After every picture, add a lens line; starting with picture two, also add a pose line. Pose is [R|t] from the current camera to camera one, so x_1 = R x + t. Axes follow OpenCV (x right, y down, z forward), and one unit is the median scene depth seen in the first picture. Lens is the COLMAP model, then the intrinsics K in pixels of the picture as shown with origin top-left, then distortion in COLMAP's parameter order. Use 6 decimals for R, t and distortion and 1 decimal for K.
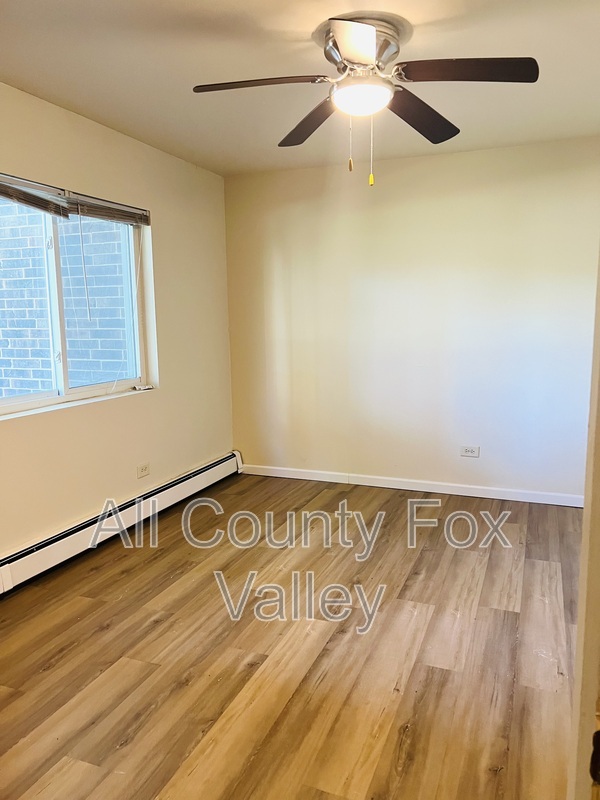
lens RADIAL K [[595.6, 0, 300.2], [0, 595.6, 402.5], [0, 0, 1]] dist [0.059314, -0.074699]
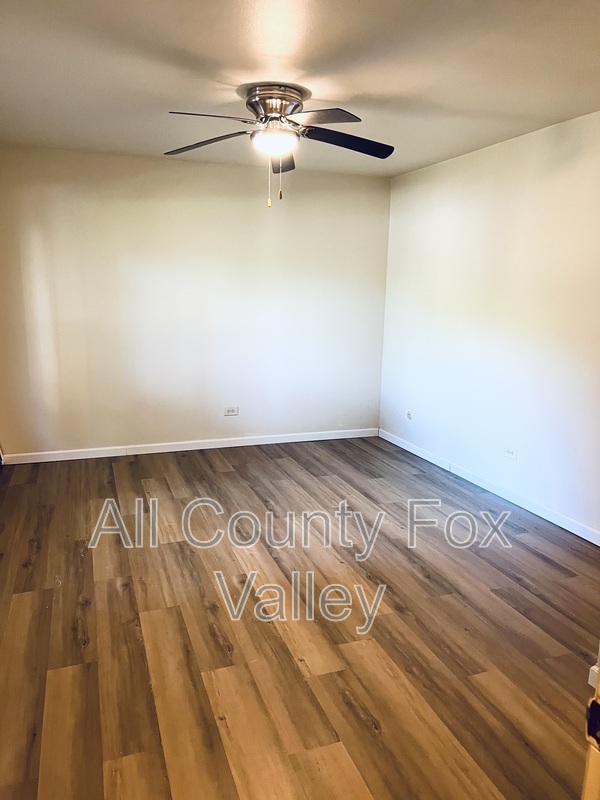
lens RADIAL K [[595.6, 0, 298.2], [0, 595.6, 399.6], [0, 0, 1]] dist [0.059314, -0.074699]
pose [[0.753447, -0.098928, 0.650024, -0.782631], [0.074566, 0.995094, 0.065015, -0.022334], [-0.653267, -0.000516, 0.757127, -0.039659]]
